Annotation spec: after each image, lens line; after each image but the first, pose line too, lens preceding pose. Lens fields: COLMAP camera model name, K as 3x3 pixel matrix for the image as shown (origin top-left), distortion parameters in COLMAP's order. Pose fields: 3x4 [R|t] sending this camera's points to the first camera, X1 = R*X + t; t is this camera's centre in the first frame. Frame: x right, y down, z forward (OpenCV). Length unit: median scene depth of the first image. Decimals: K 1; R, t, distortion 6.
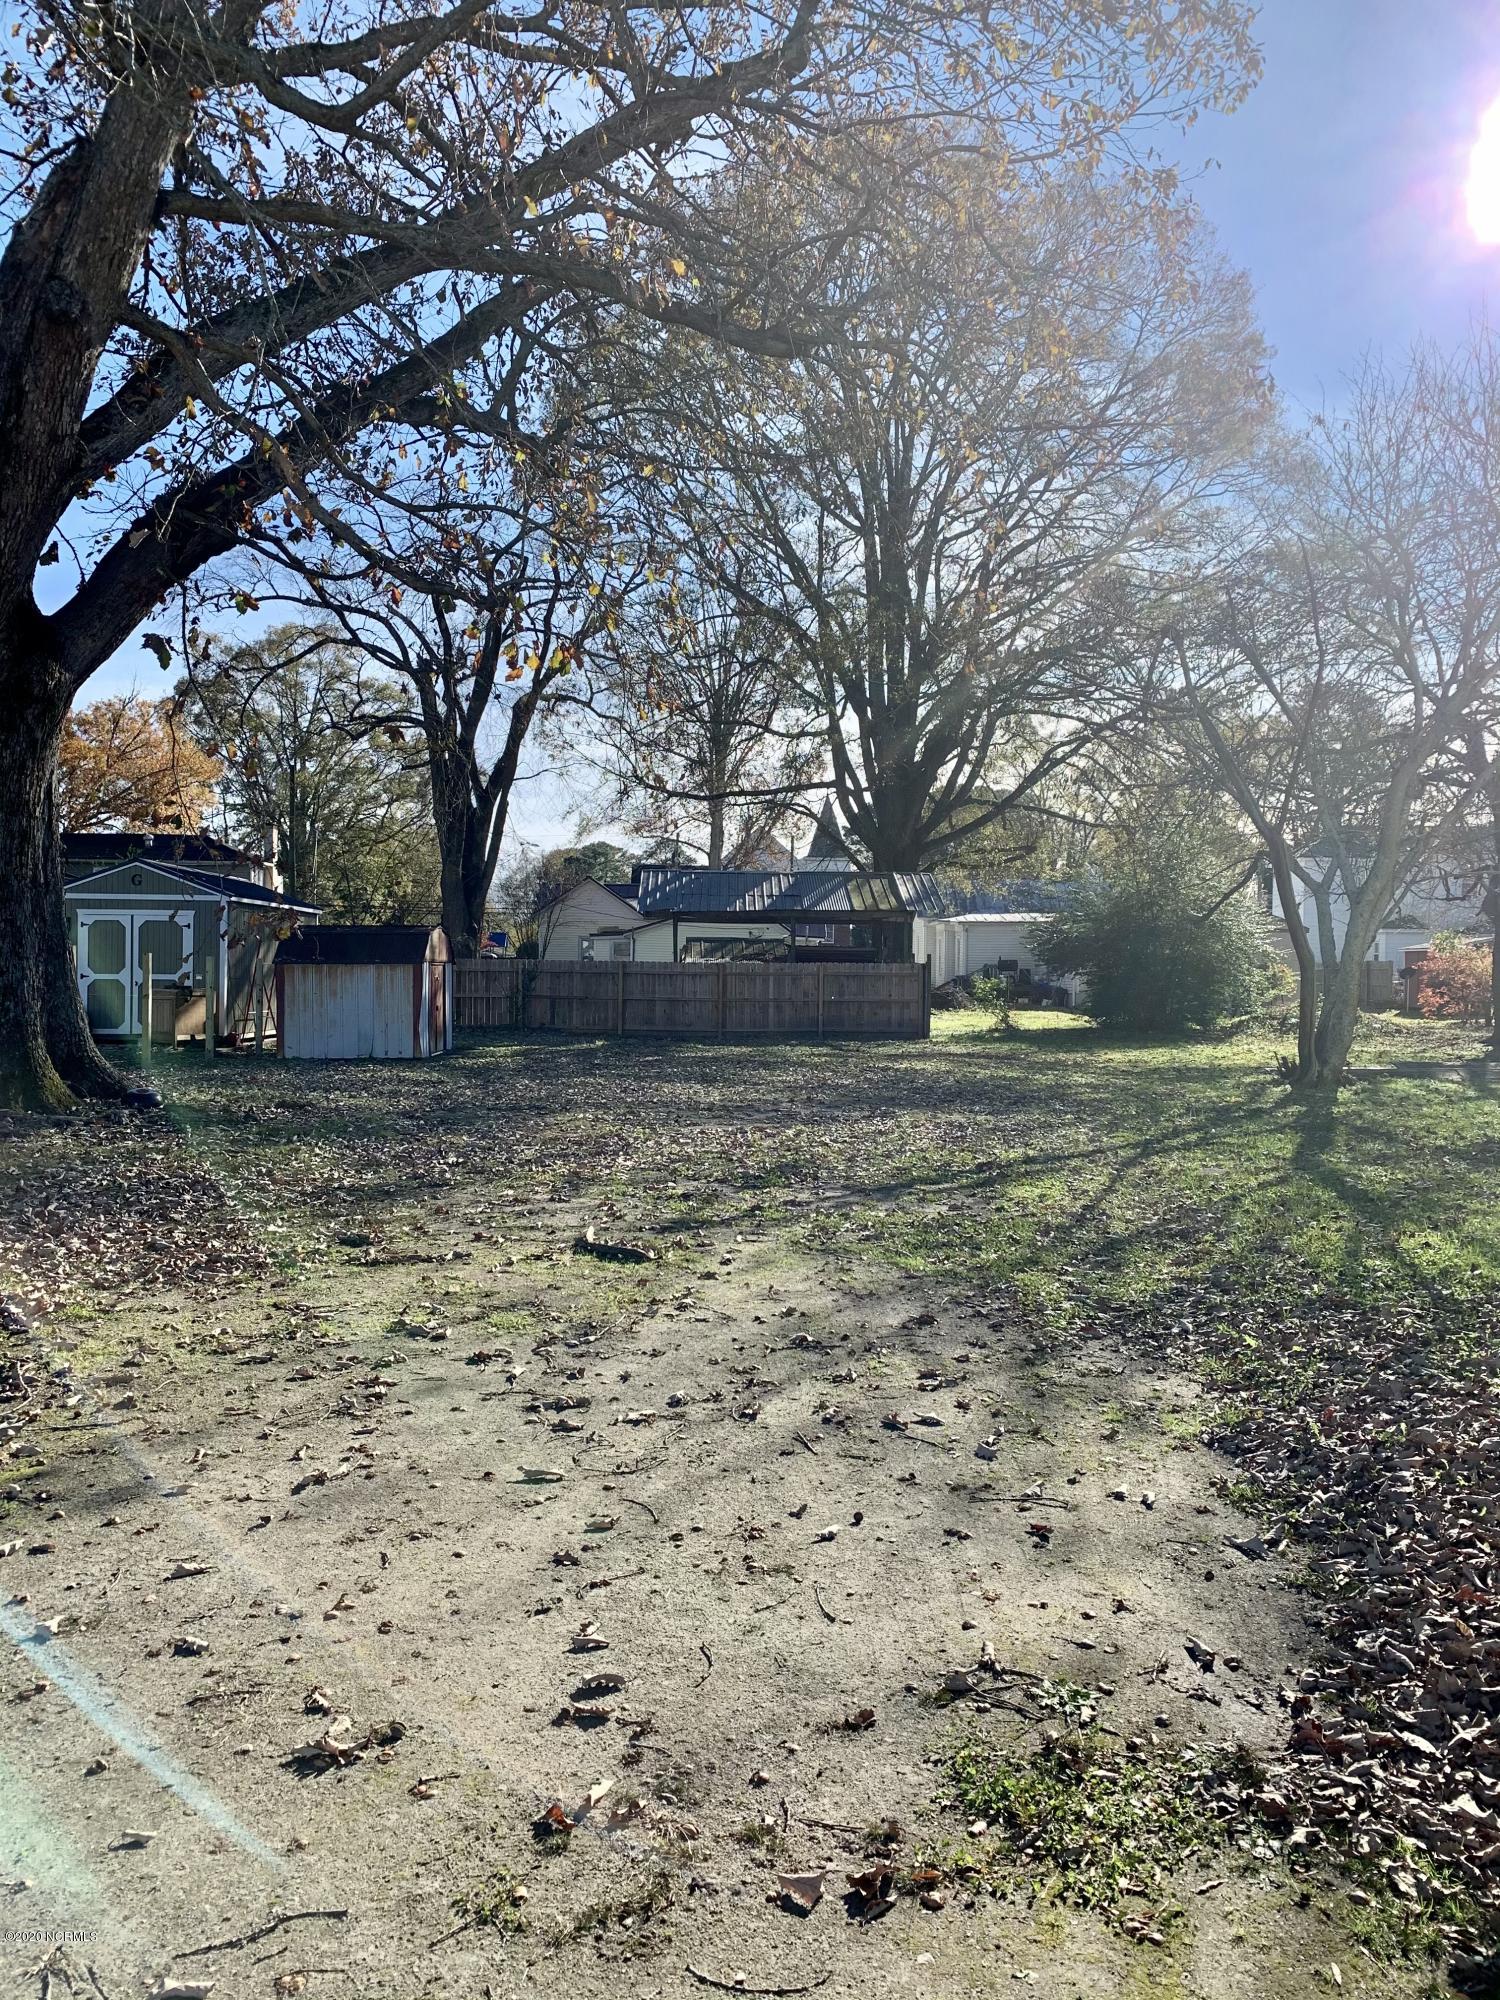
lens RADIAL K [[1529.2, 0, 750.7], [0, 1529.2, 999.3], [0, 0, 1]] dist [0.043200, -0.049454]
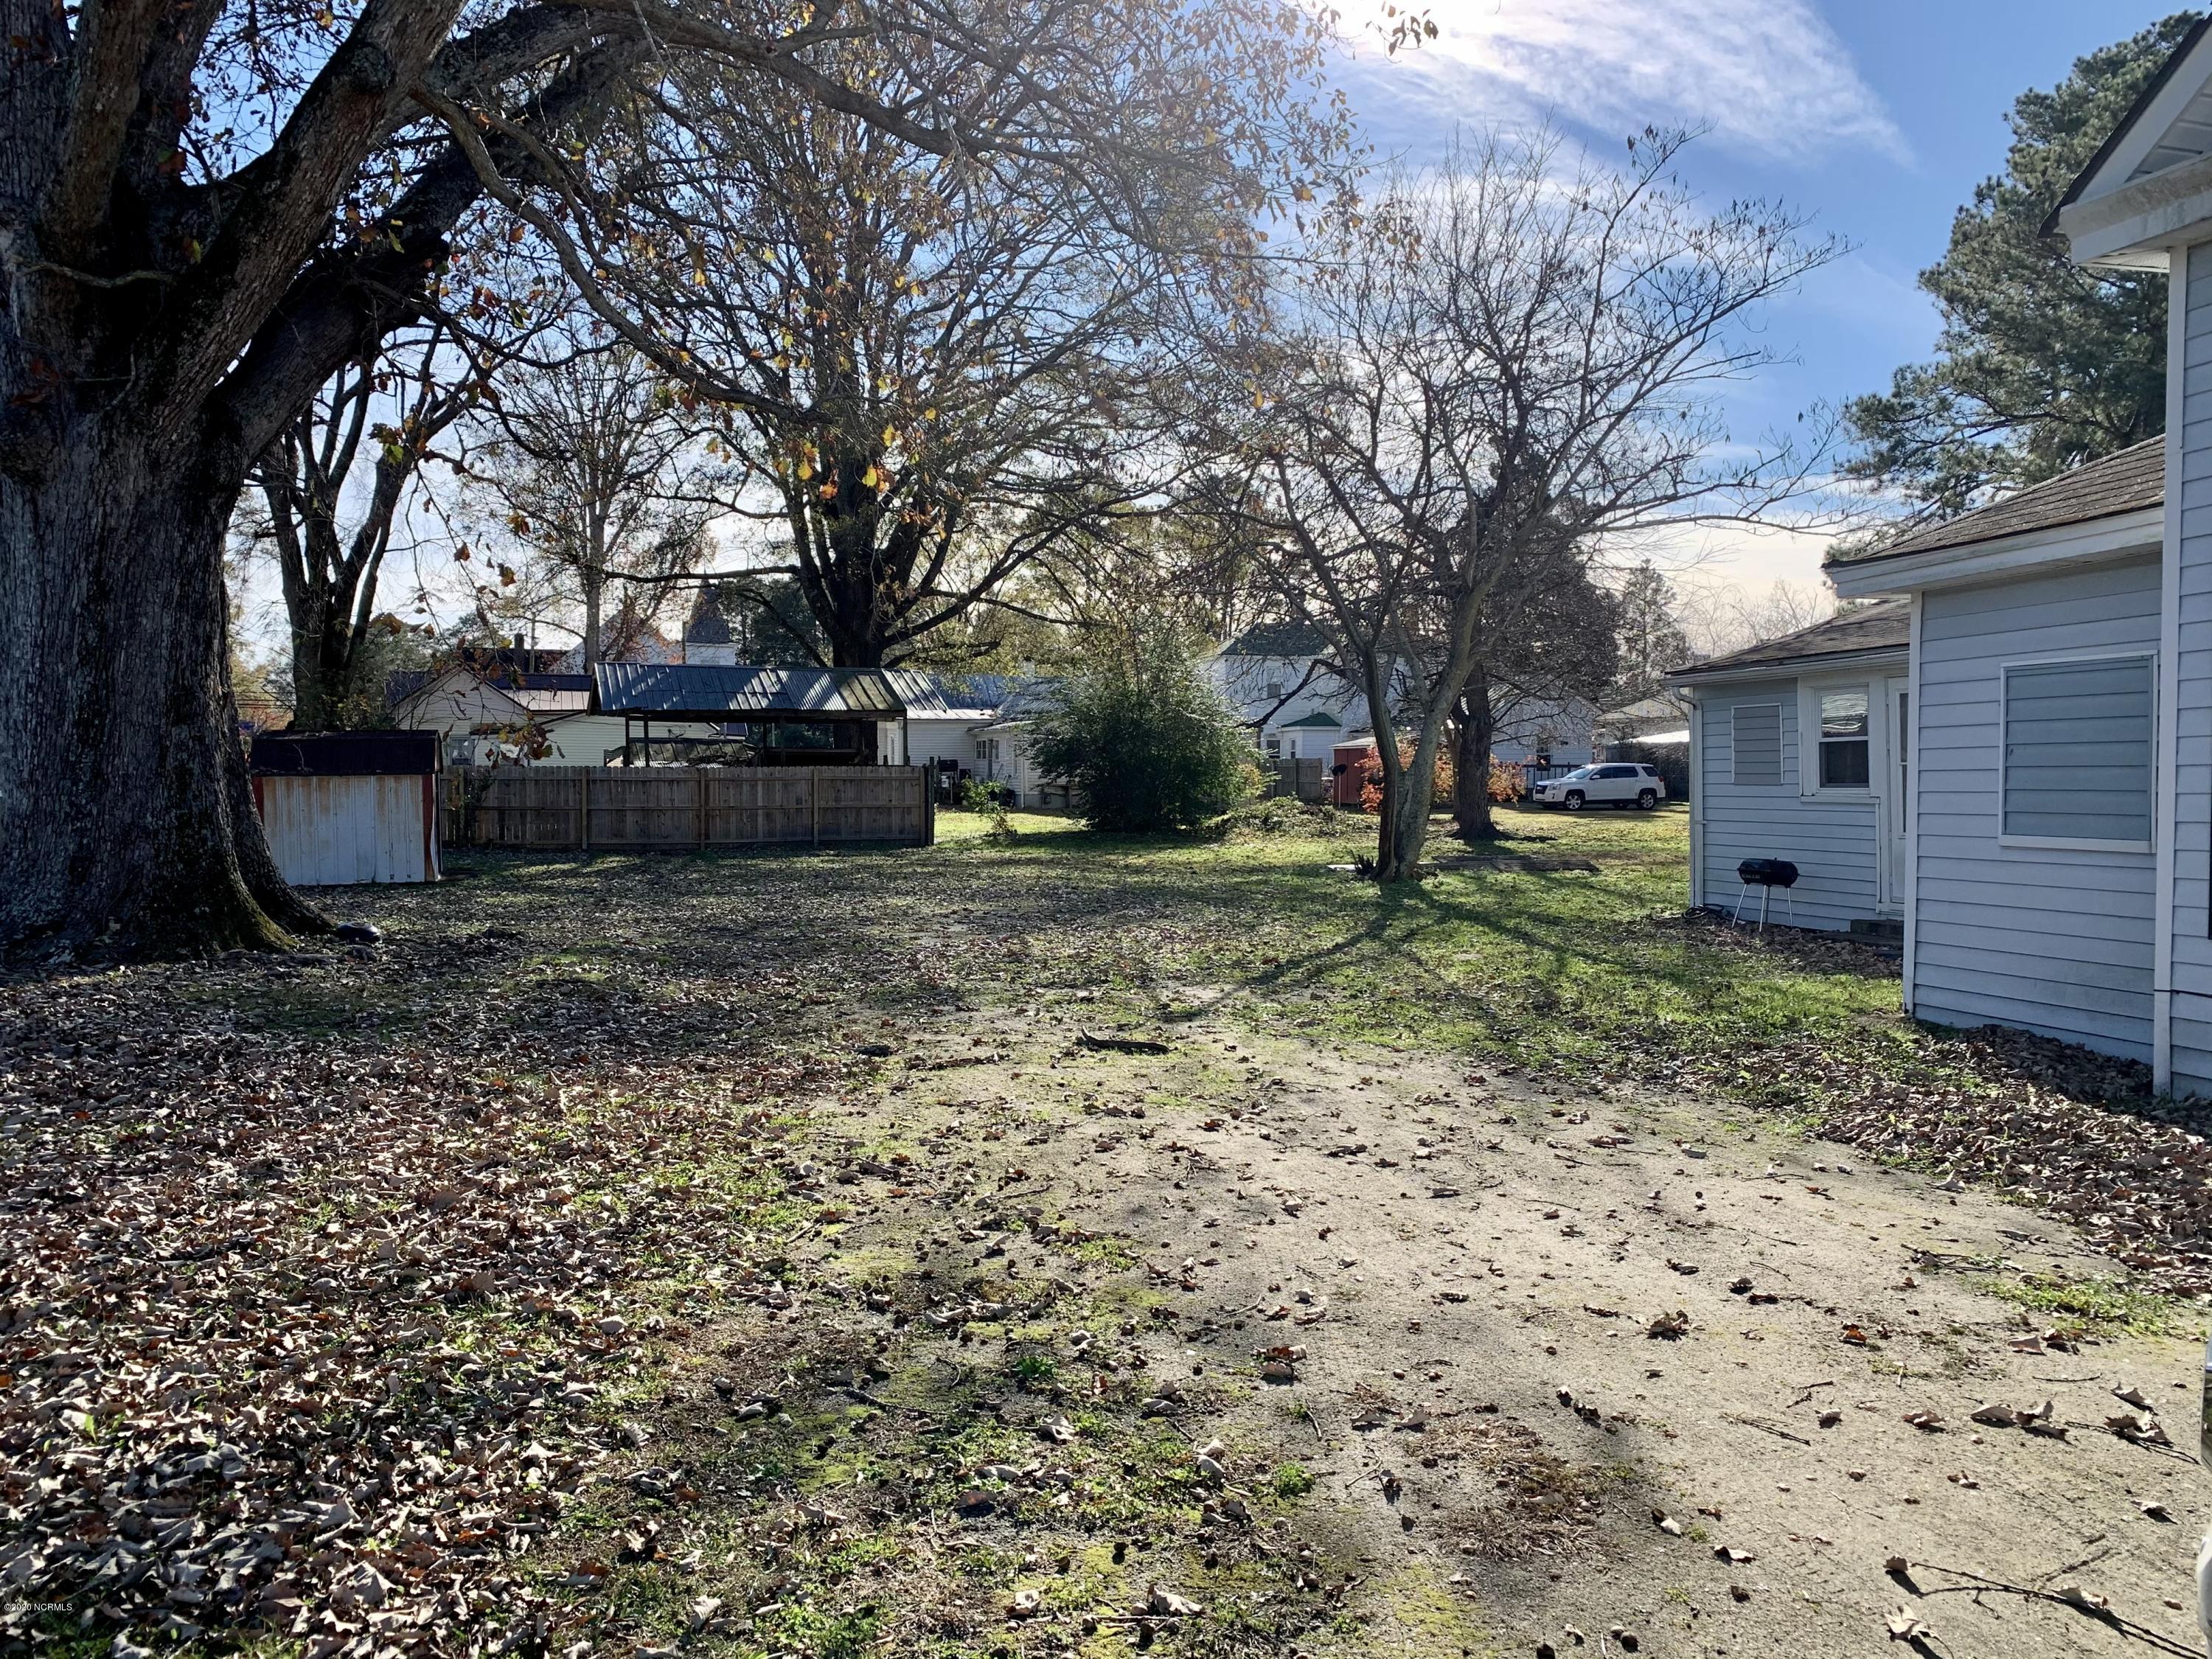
lens RADIAL K [[1691.3, 0, 1105.2], [0, 1691.3, 830.4], [0, 0, 1]] dist [0.043200, -0.049454]
pose [[0.947874, -0.017933, 0.318141, -0.096150], [0.011694, 0.999700, 0.021508, -0.003807], [-0.318432, -0.016667, 0.947799, -0.030659]]
